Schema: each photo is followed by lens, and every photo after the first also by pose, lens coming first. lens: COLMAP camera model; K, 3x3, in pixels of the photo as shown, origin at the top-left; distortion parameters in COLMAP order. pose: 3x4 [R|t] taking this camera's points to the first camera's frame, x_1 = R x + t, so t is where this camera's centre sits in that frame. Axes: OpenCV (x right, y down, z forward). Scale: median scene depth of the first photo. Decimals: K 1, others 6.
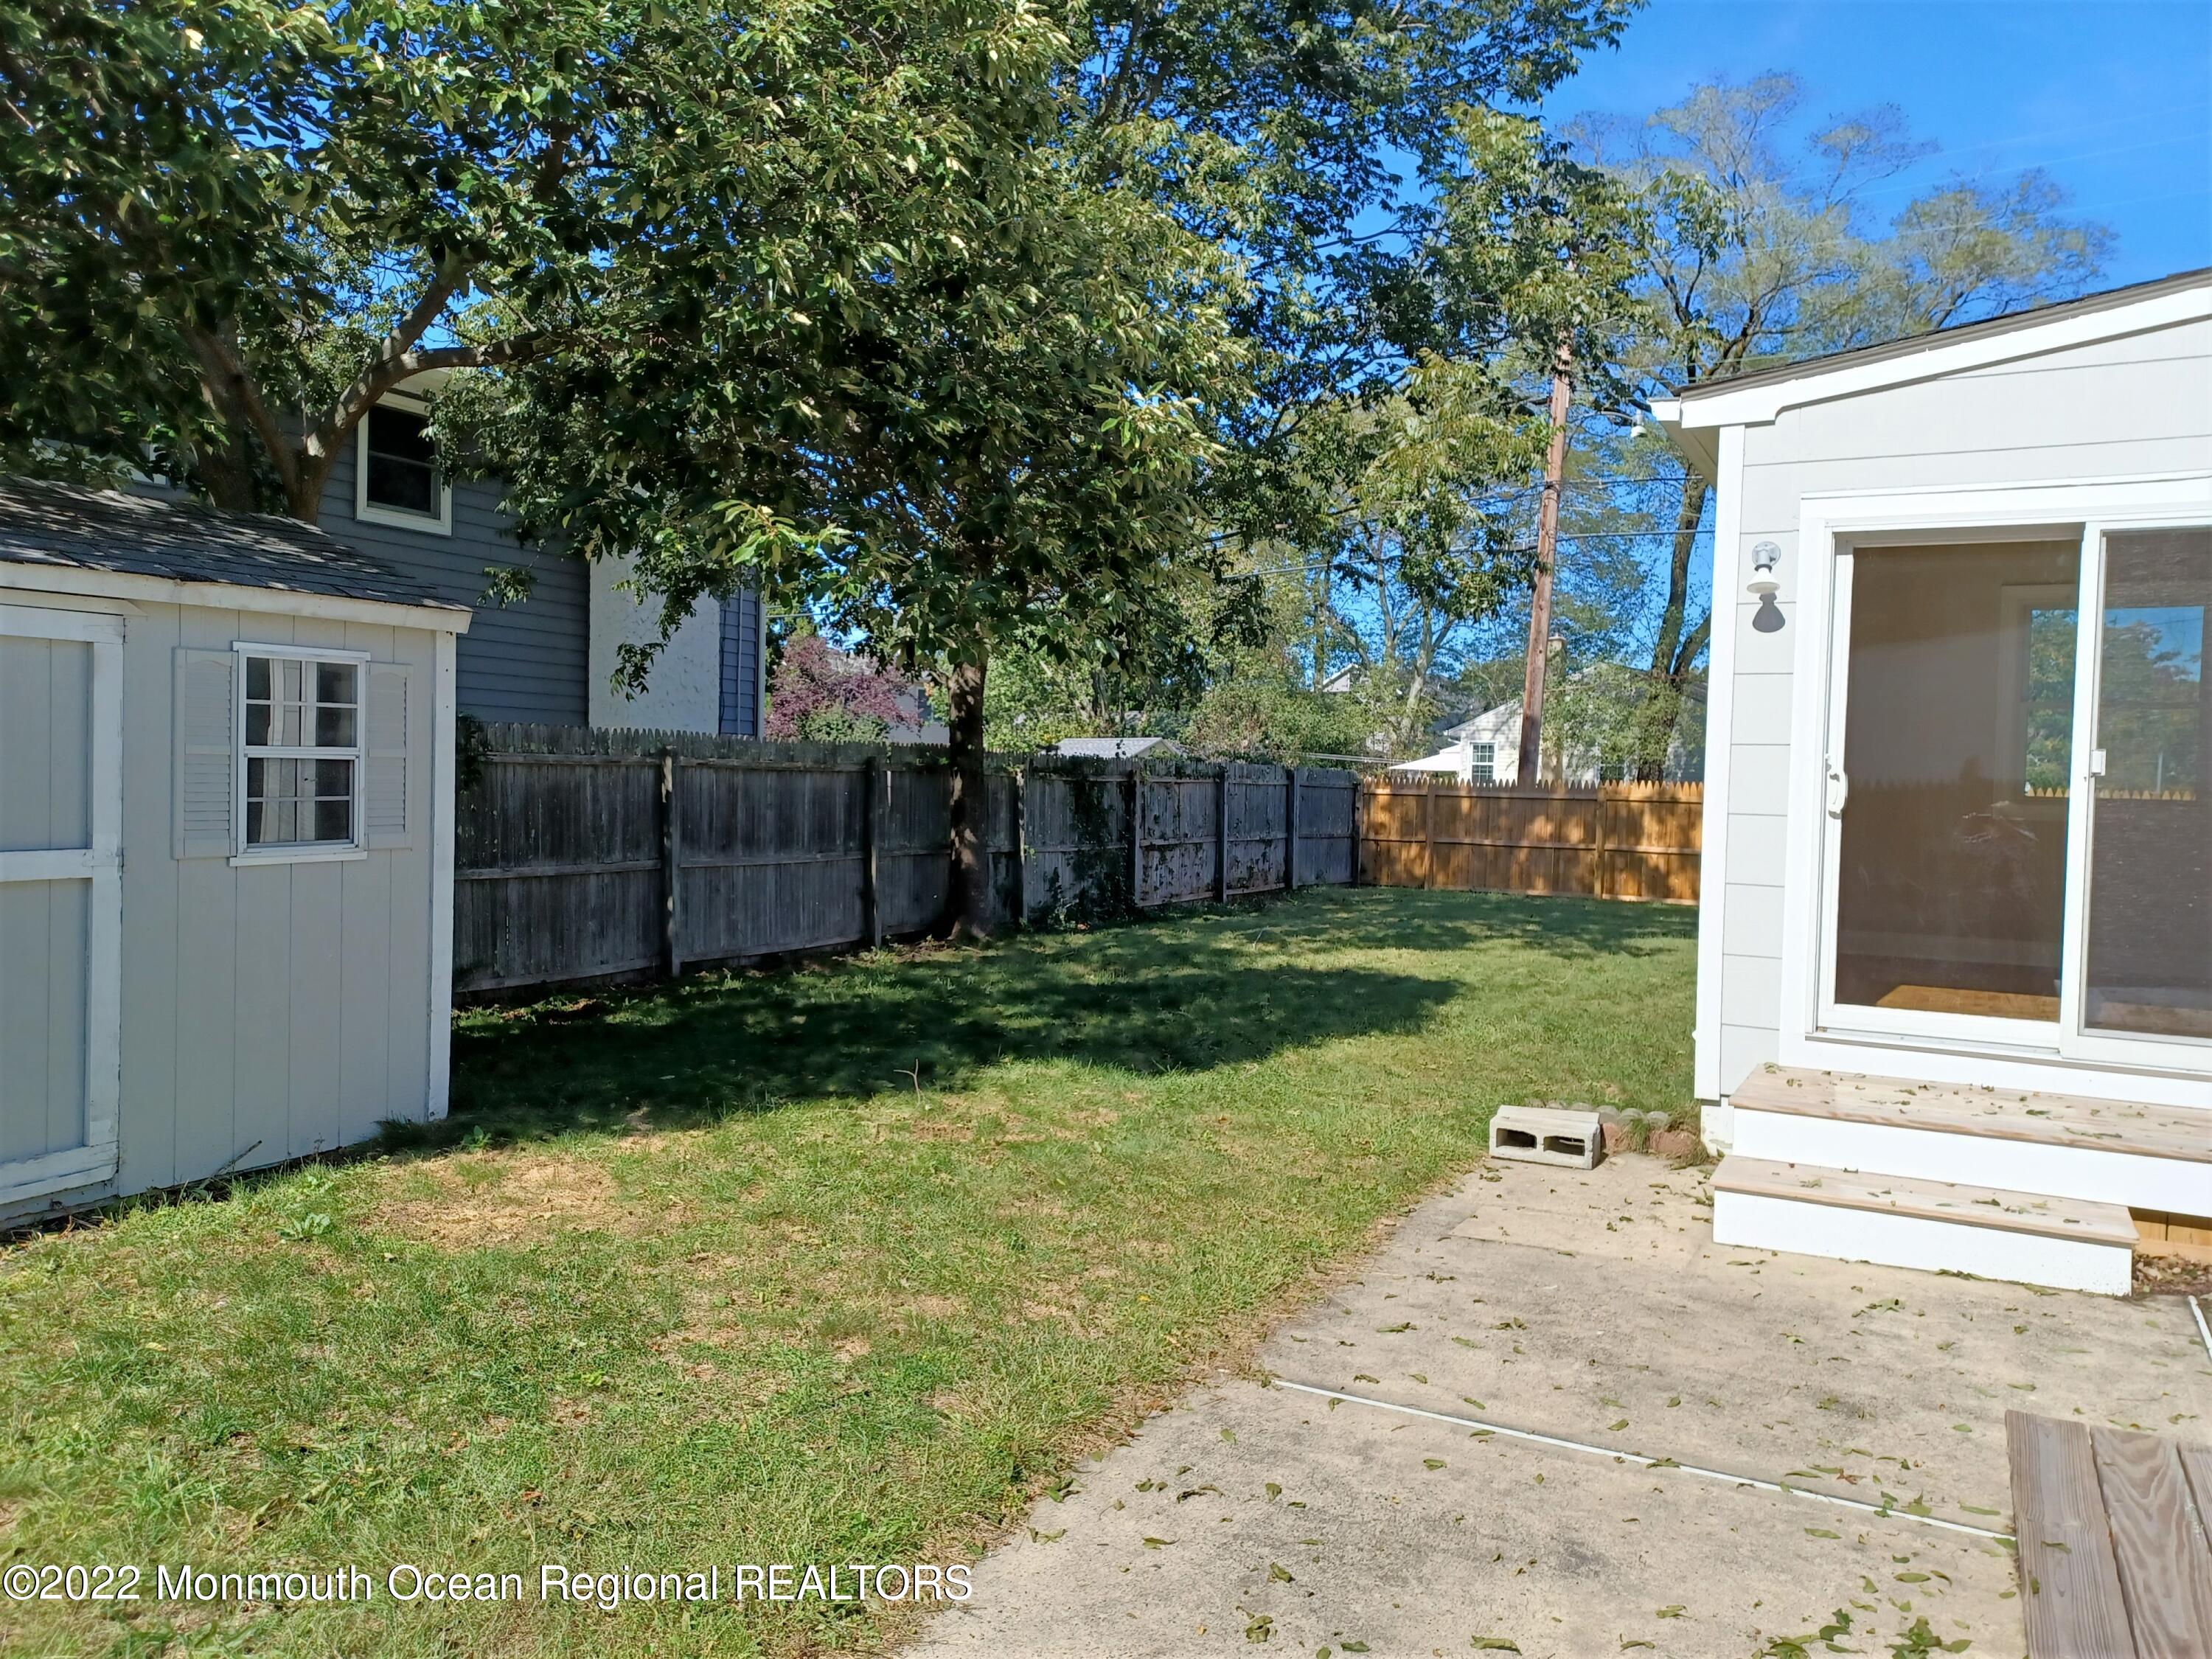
lens RADIAL K [[1607.1, 0, 1101.1], [0, 1607.1, 826.0], [0, 0, 1]] dist [0.059036, -0.039947]
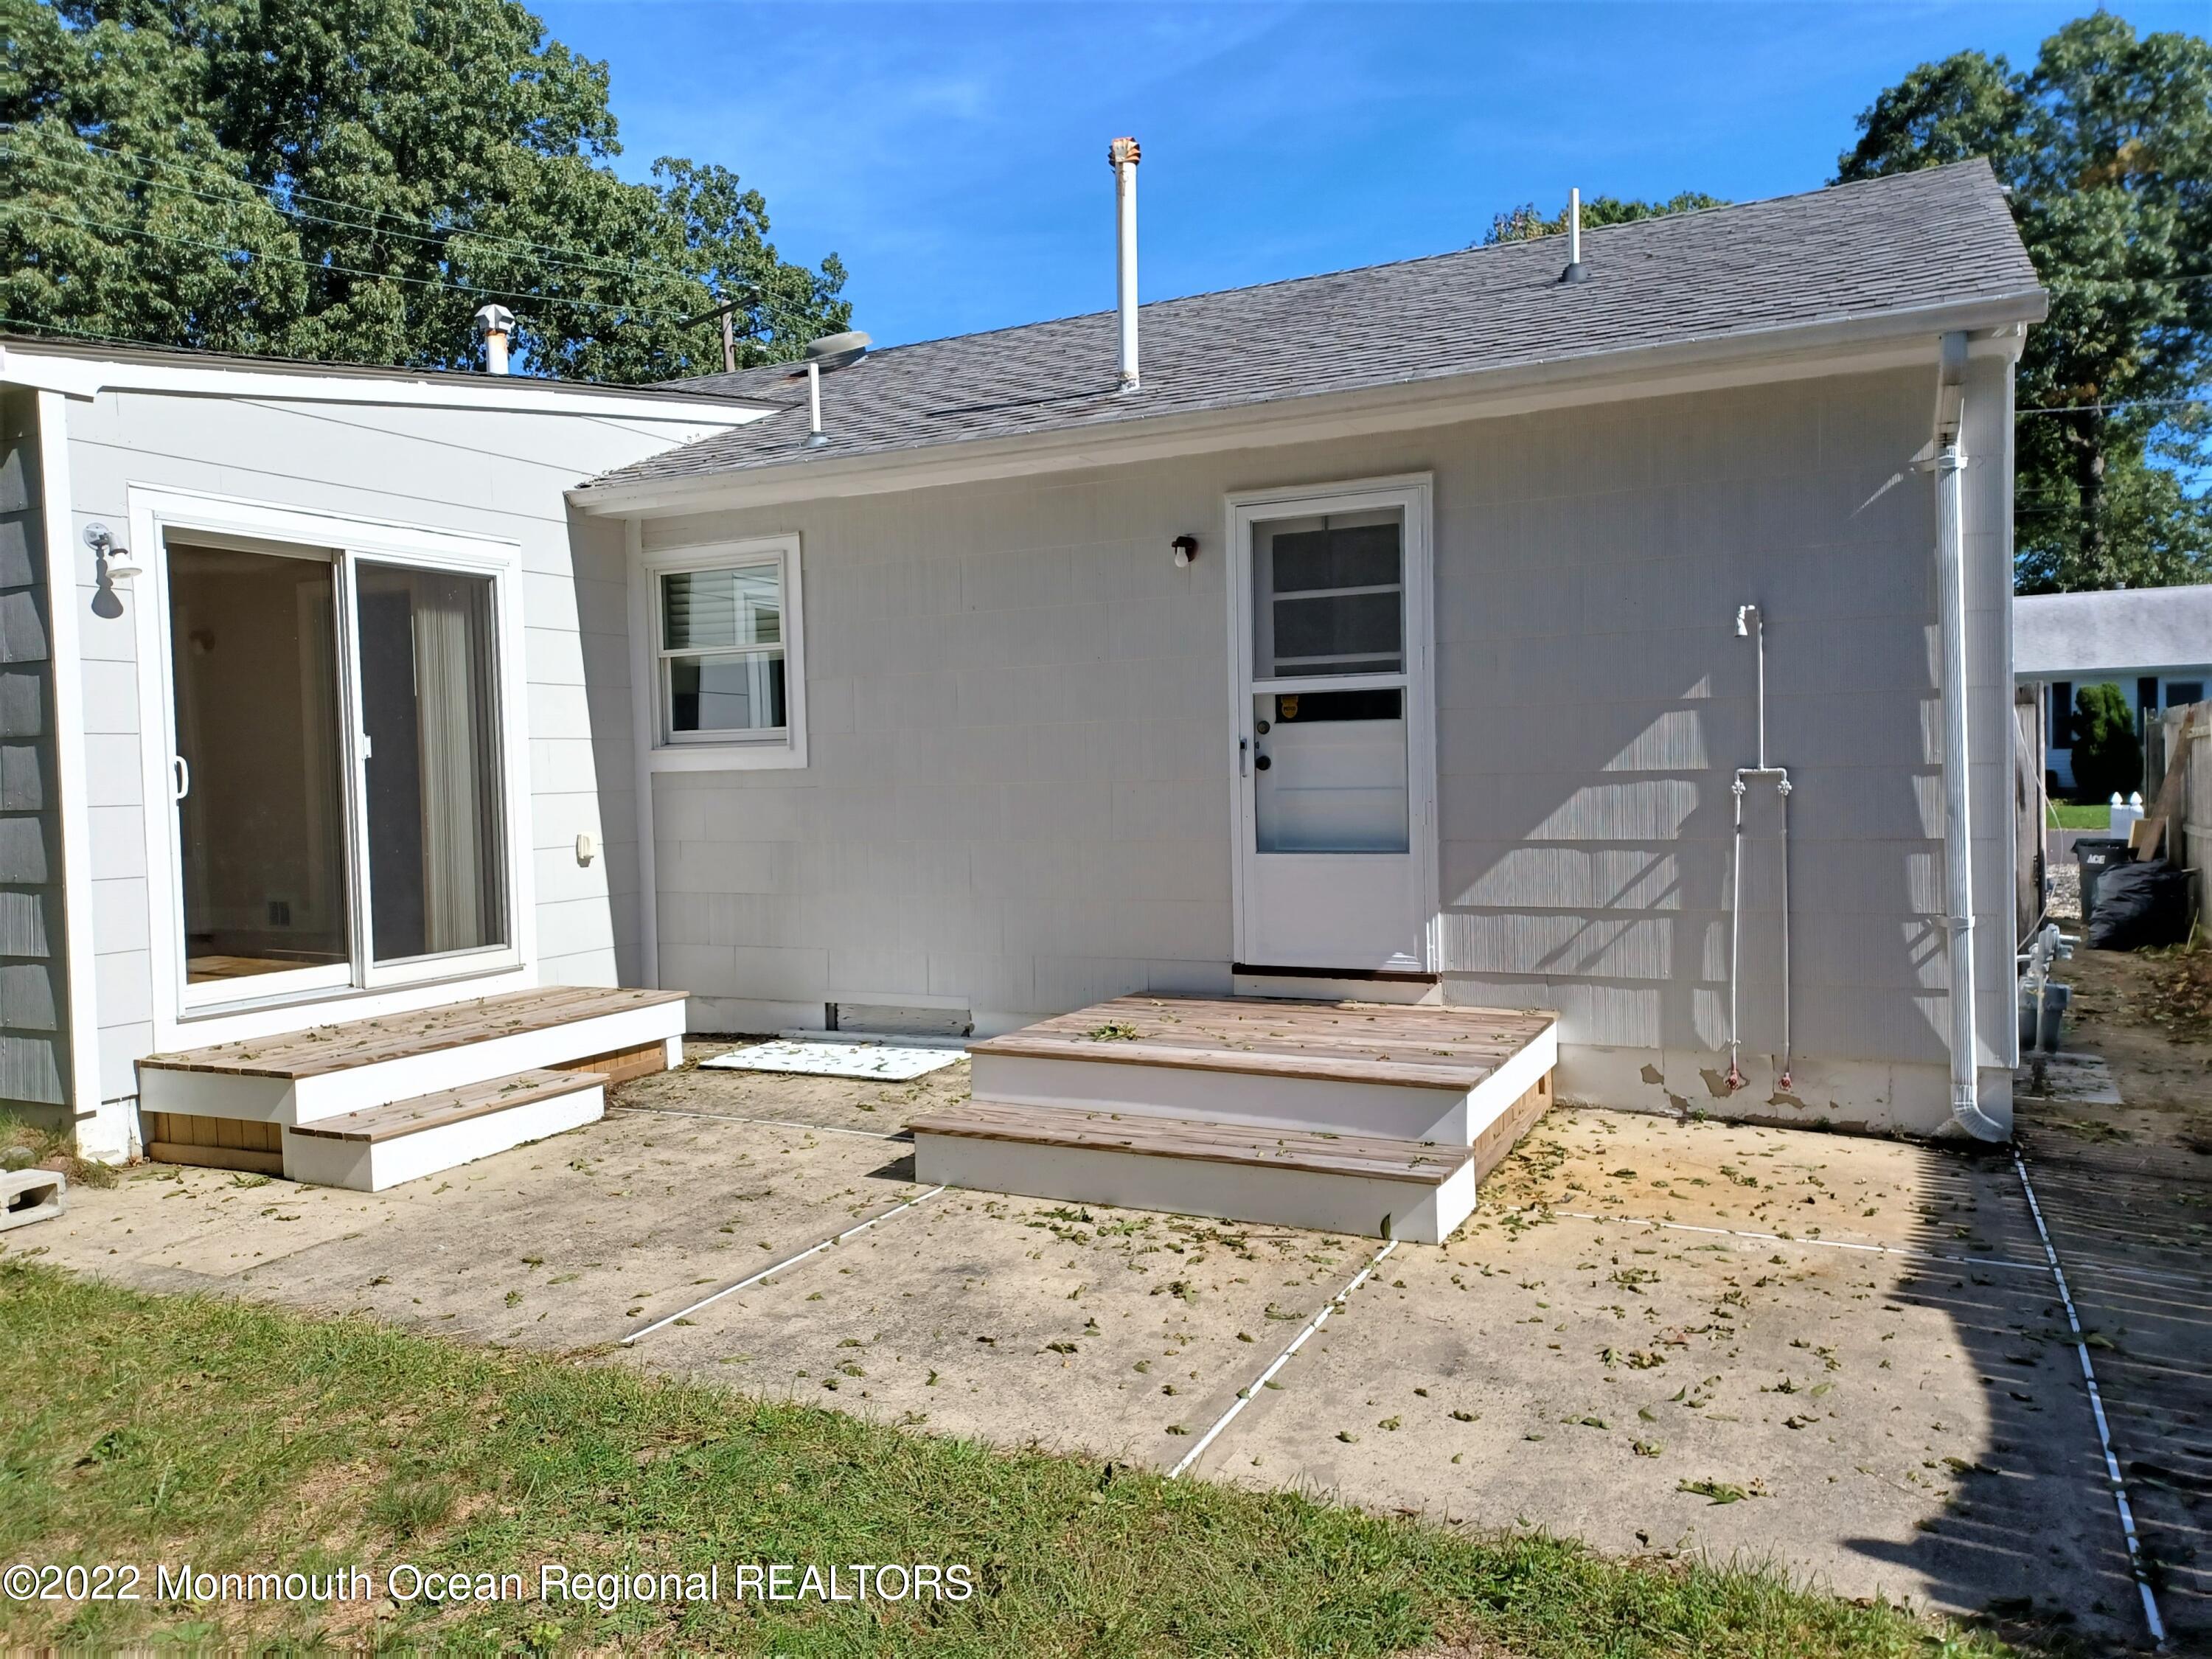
lens RADIAL K [[1607.1, 0, 1103.0], [0, 1607.1, 828.1], [0, 0, 1]] dist [0.059036, -0.039947]
pose [[-0.025152, -0.064747, 0.997585, -0.854374], [0.054742, 0.996314, 0.066044, -0.038282], [-0.998184, 0.056271, -0.021515, 0.635862]]
